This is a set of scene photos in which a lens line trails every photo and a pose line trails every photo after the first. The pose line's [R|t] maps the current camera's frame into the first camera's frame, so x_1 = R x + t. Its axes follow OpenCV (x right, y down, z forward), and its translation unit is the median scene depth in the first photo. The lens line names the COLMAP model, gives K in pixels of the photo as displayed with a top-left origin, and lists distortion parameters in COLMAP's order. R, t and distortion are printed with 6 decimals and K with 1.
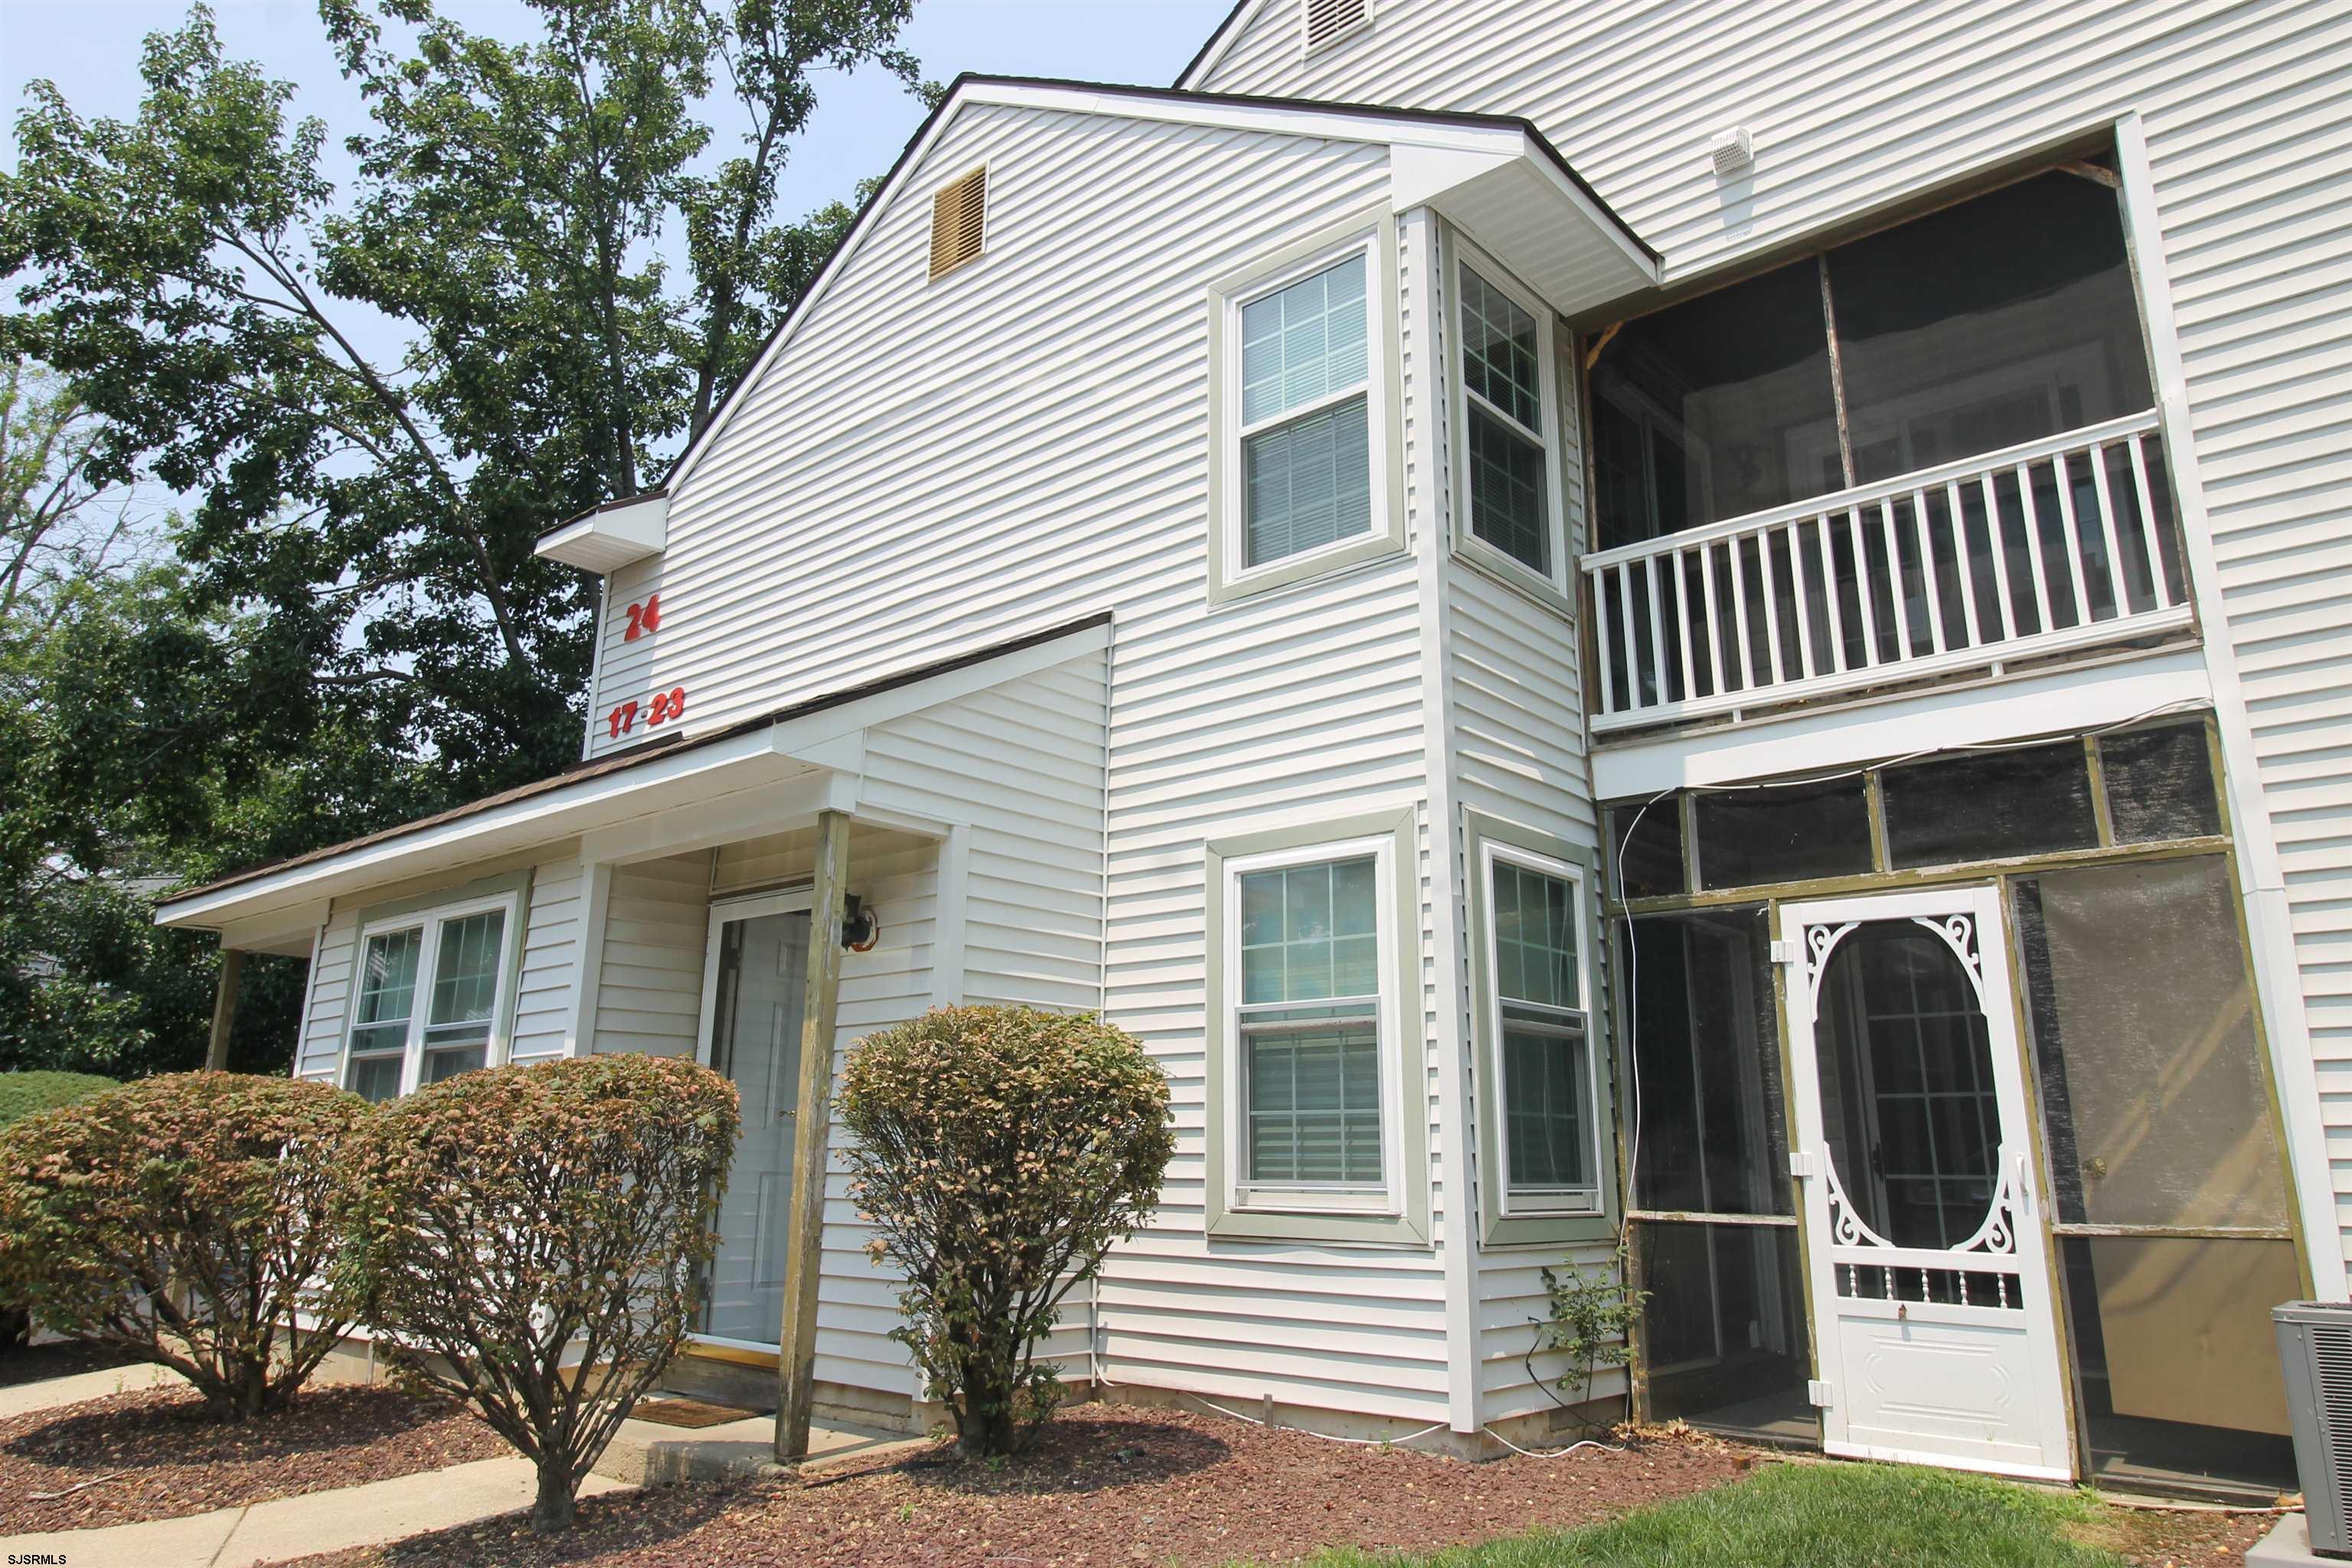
lens RADIAL K [[1565.9, 0, 1177.3], [0, 1565.9, 744.1], [0, 0, 1]] dist [0.000235, 0.000297]
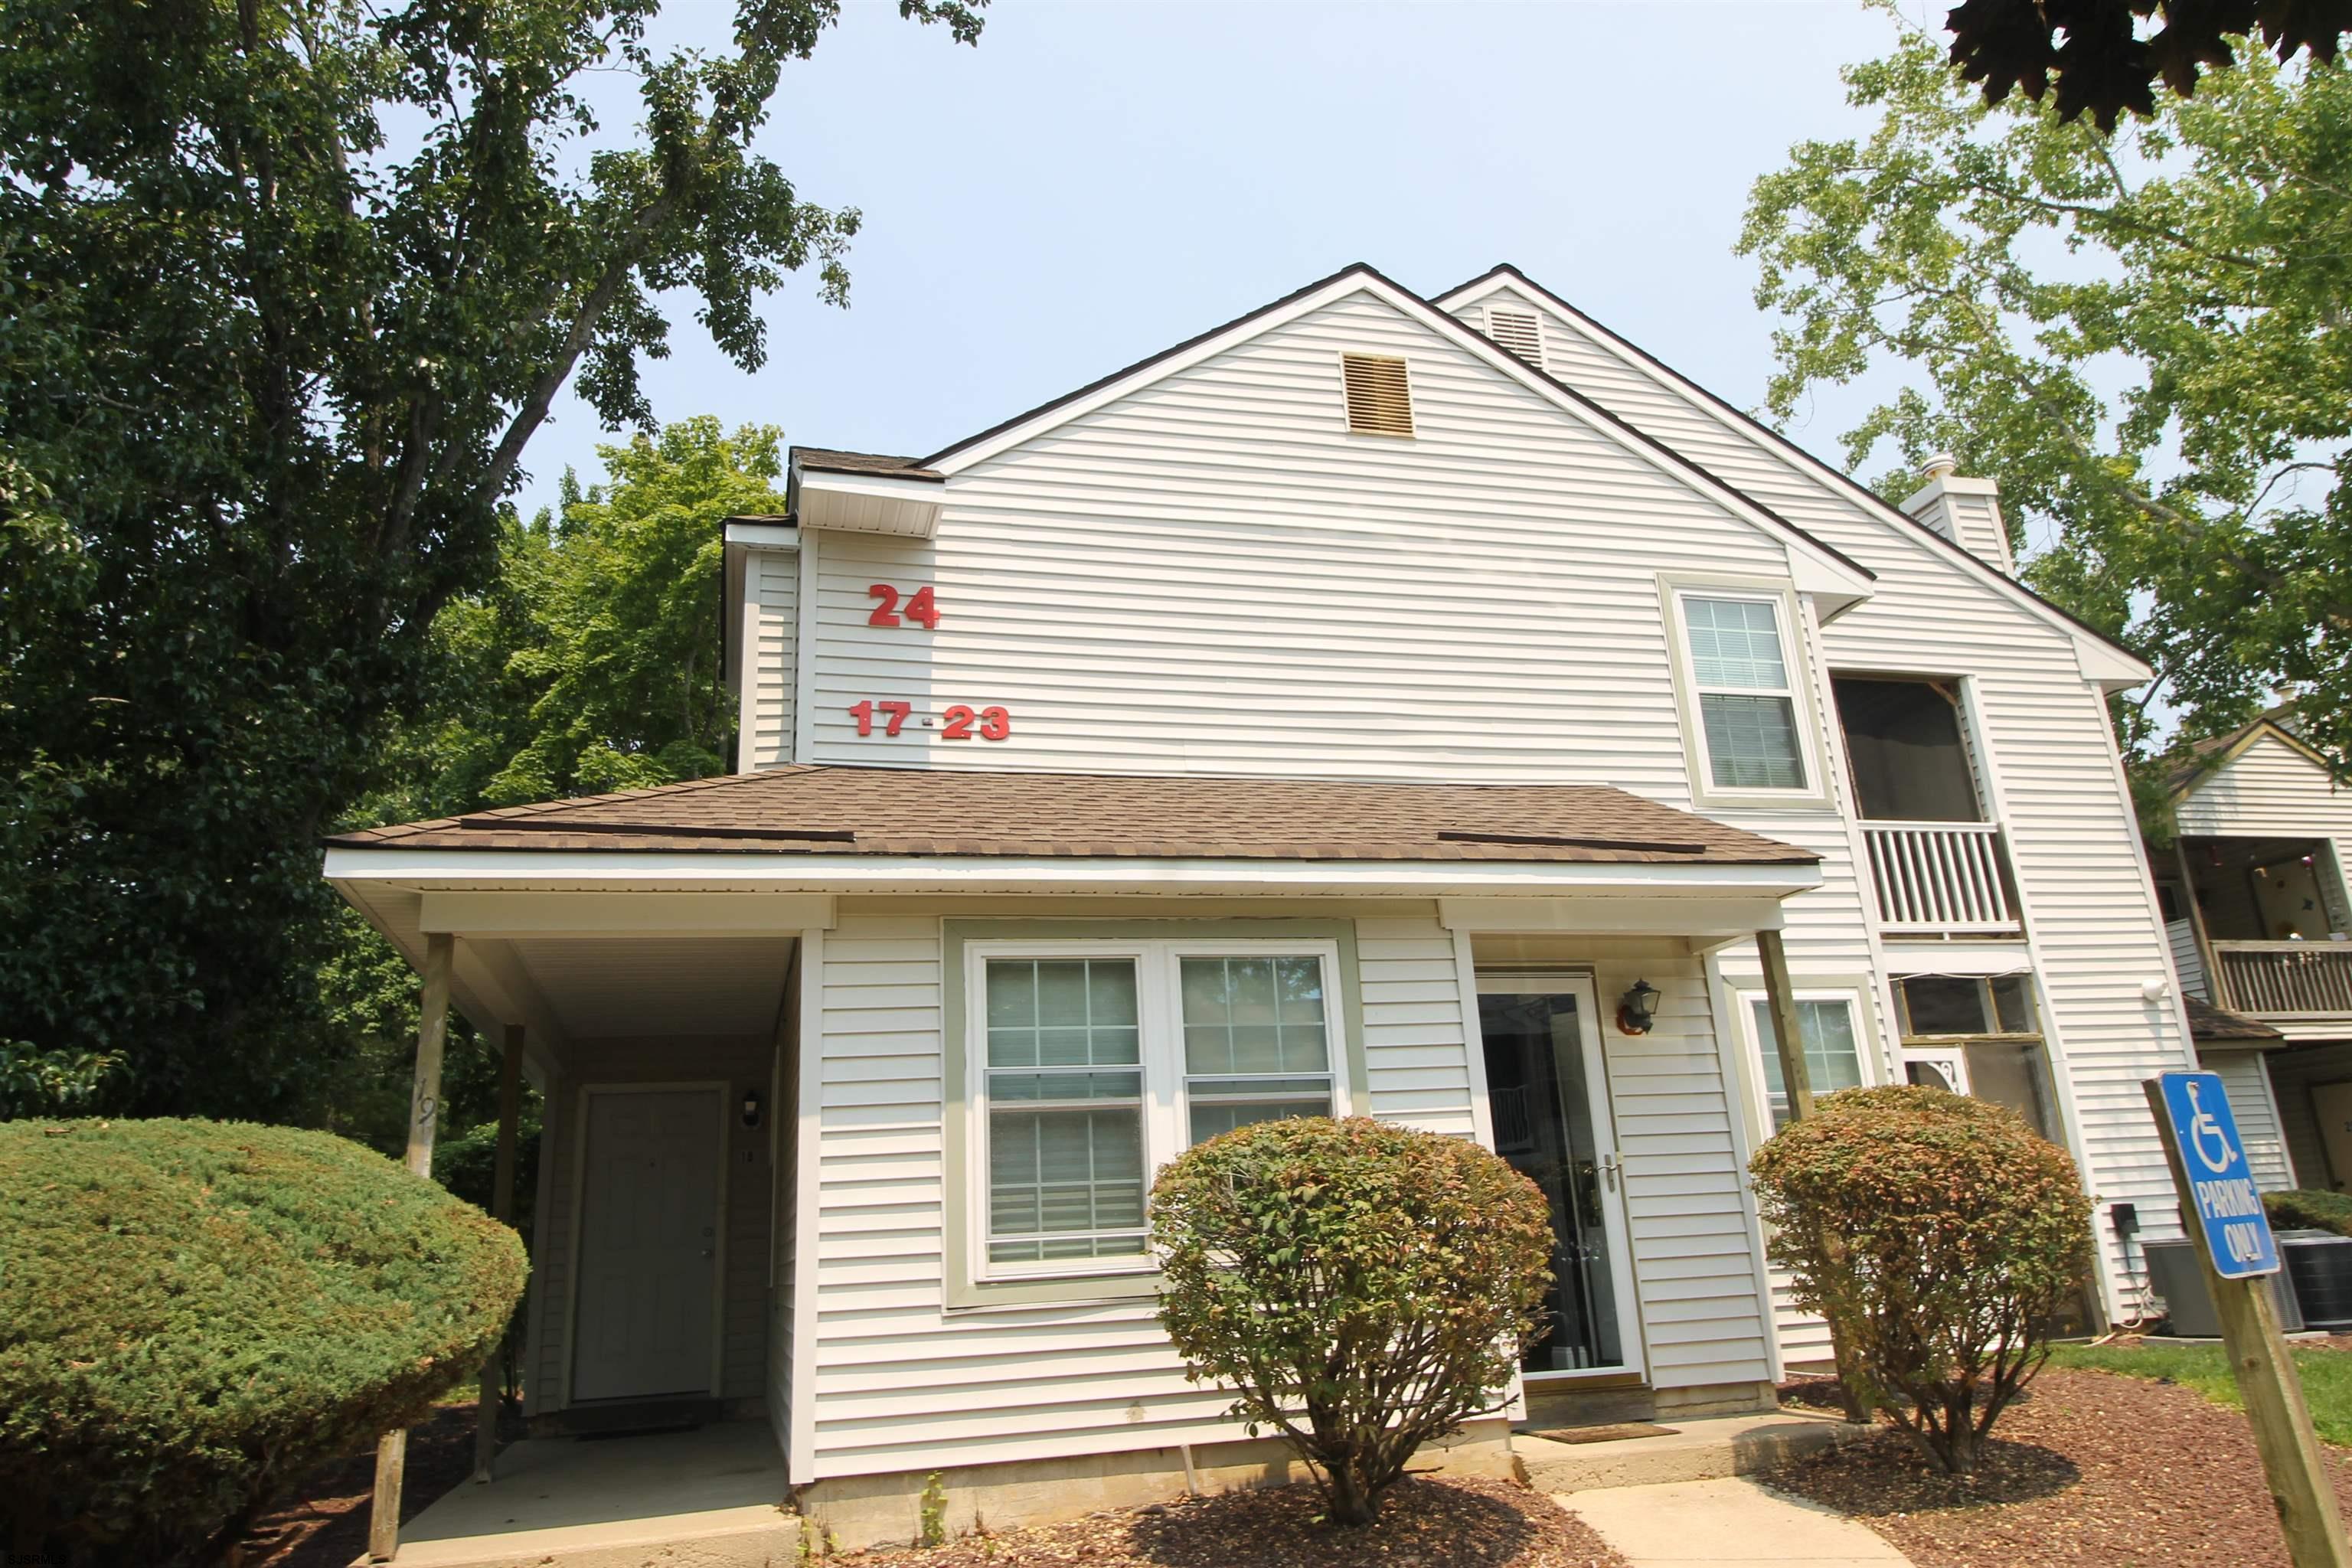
lens RADIAL K [[1485.4, 0, 1176.0], [0, 1485.4, 784.0], [0, 0, 1]] dist [0.002501, 0.000806]
pose [[0.579408, 0.203382, 0.789255, -1.069454], [-0.166407, 0.977487, -0.129724, 0.117058], [-0.797869, -0.056174, 0.600207, 0.464456]]
